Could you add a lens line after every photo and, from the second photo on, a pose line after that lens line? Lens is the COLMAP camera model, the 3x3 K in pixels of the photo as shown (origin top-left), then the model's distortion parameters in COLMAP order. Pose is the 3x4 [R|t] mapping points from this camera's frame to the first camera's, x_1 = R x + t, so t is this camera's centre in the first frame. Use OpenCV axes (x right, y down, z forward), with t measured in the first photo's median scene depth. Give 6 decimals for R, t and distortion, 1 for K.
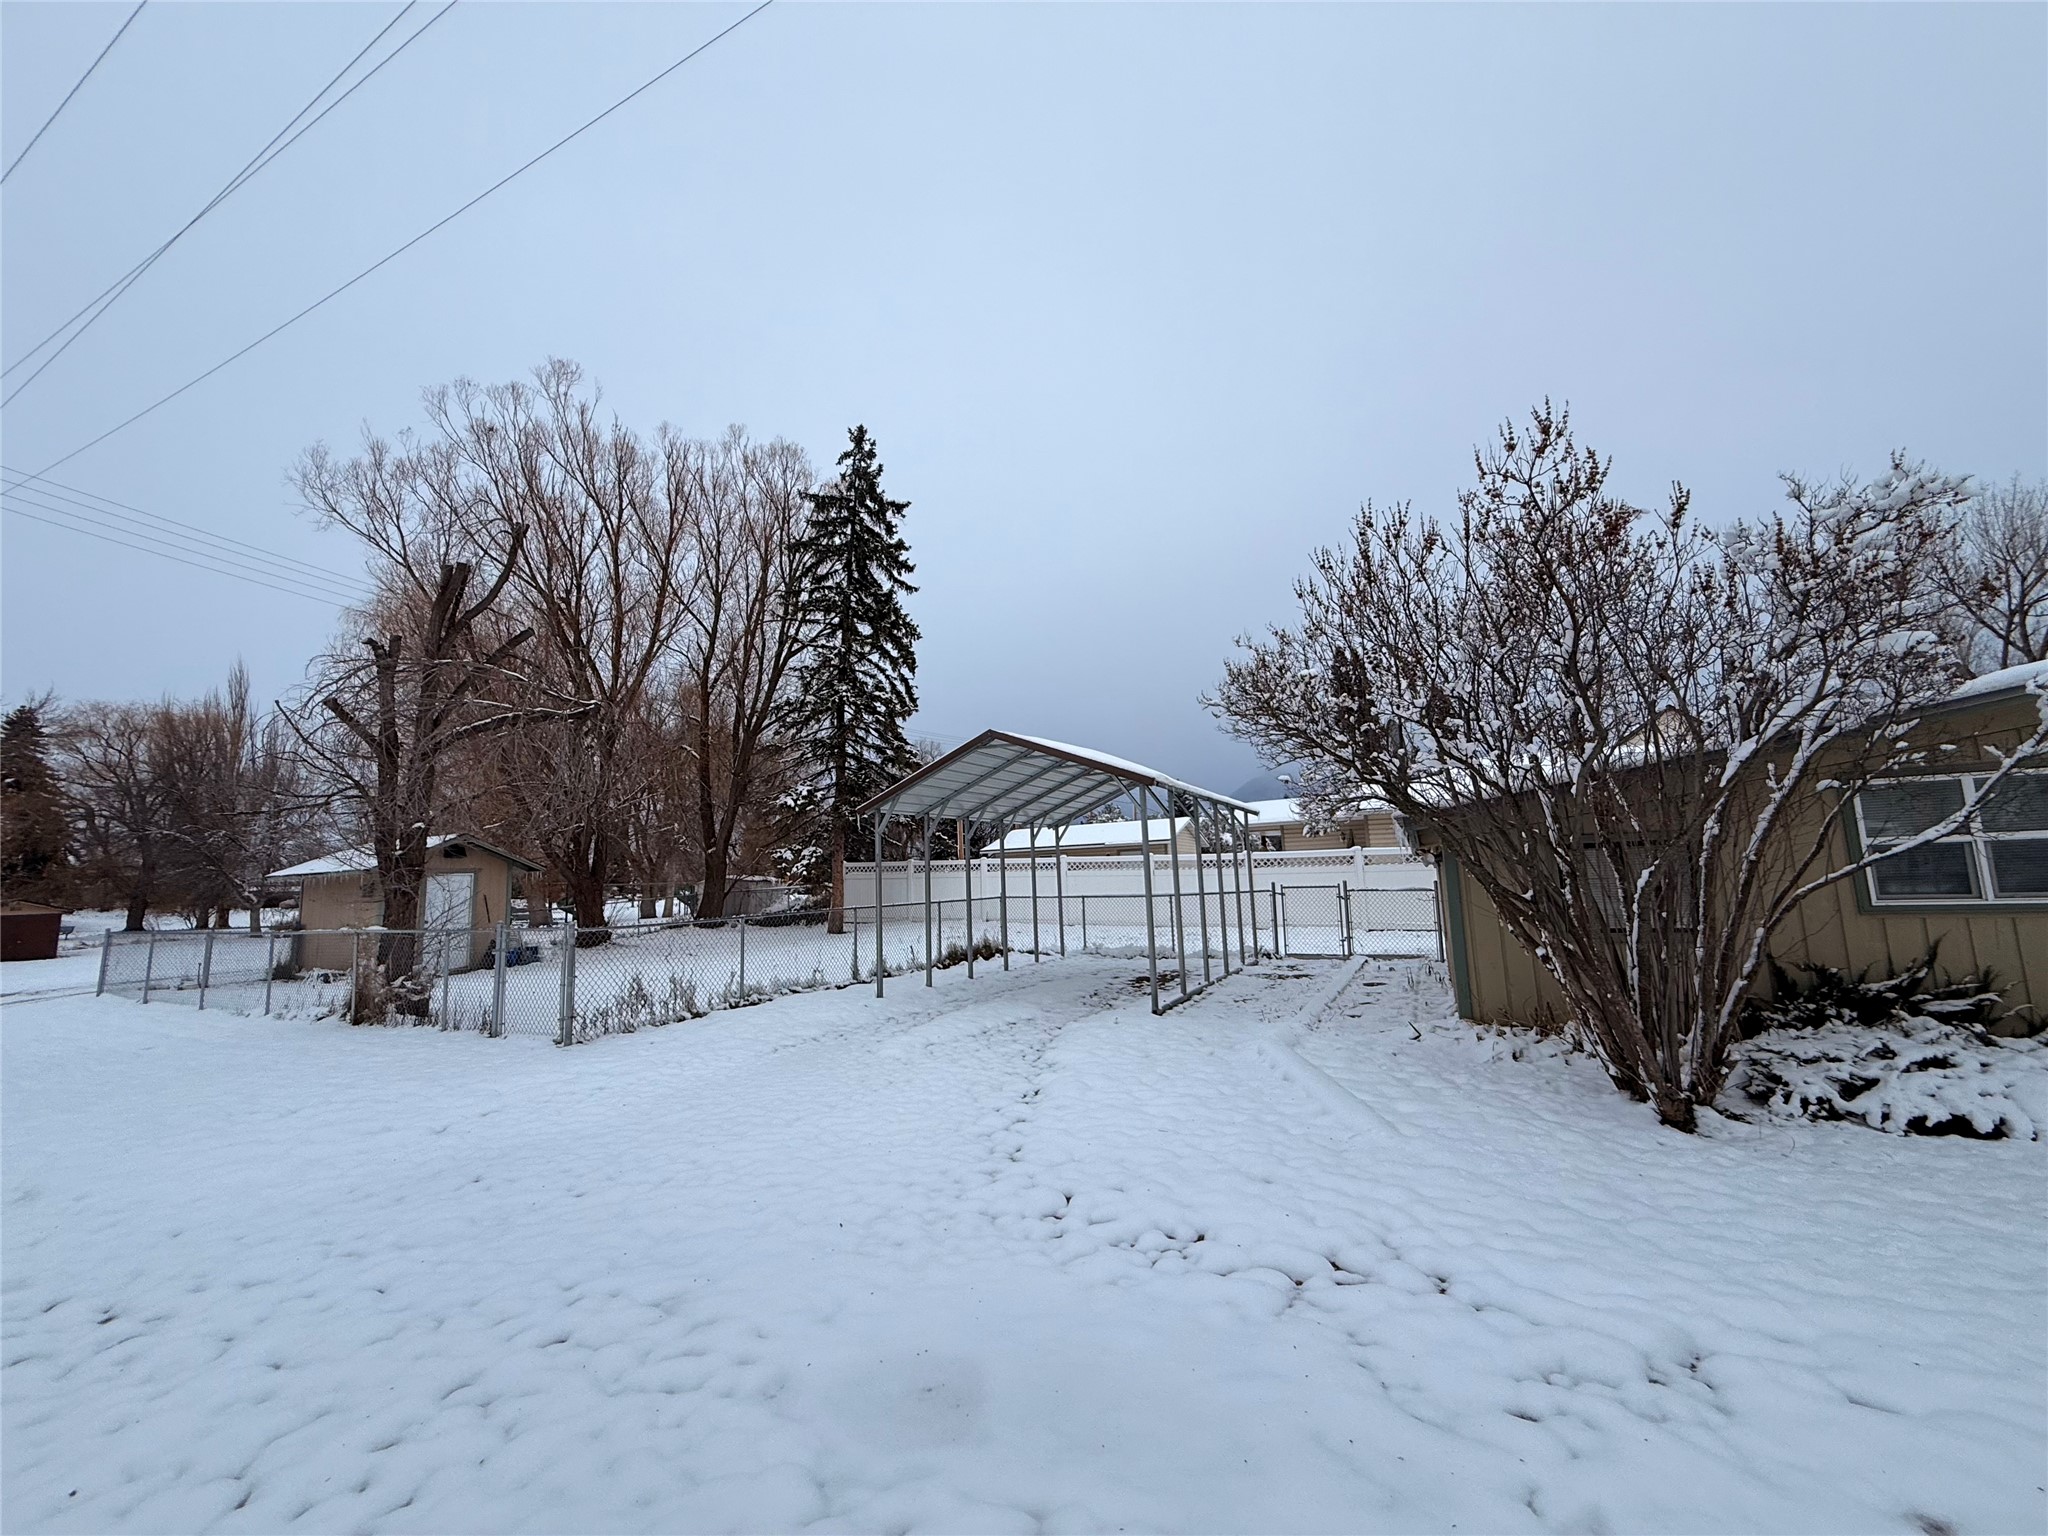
lens RADIAL K [[822.2, 0, 1016.8], [0, 822.2, 765.7], [0, 0, 1]] dist [0.001124, -0.000017]
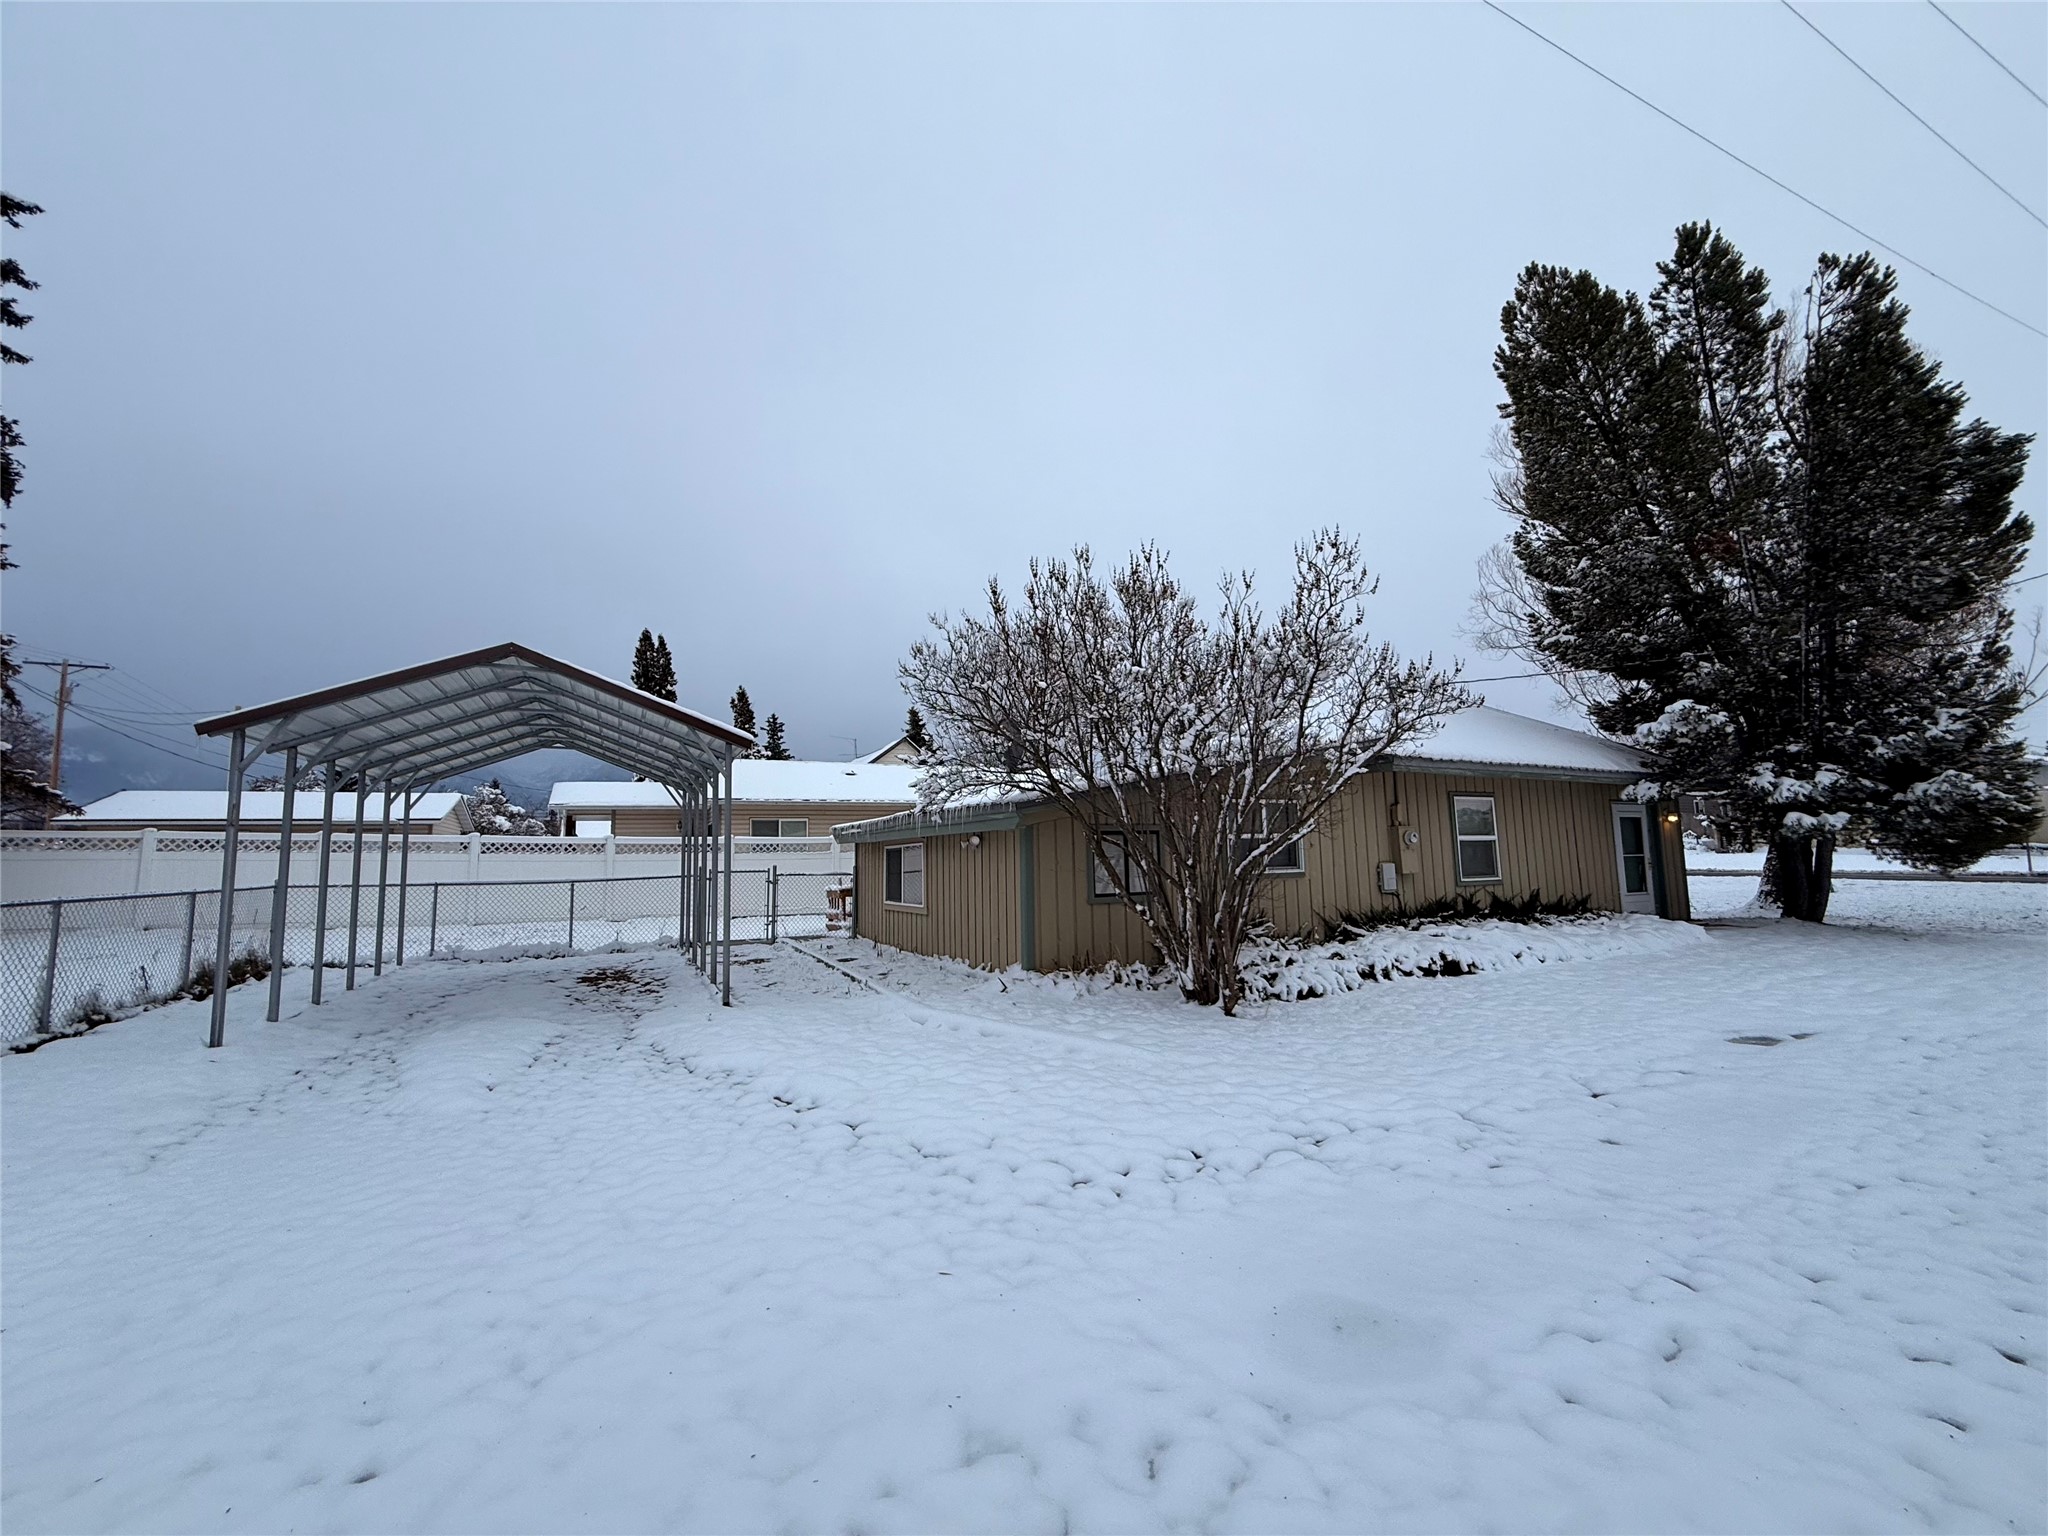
lens RADIAL K [[820.0, 0, 1027.0], [0, 820.0, 764.6], [0, 0, 1]] dist [-0.000368, 0.000018]
pose [[0.595863, 0.110409, 0.795460, -0.276666], [-0.110962, 0.992323, -0.054615, 0.043519], [-0.795383, -0.055723, 0.603540, 0.173572]]
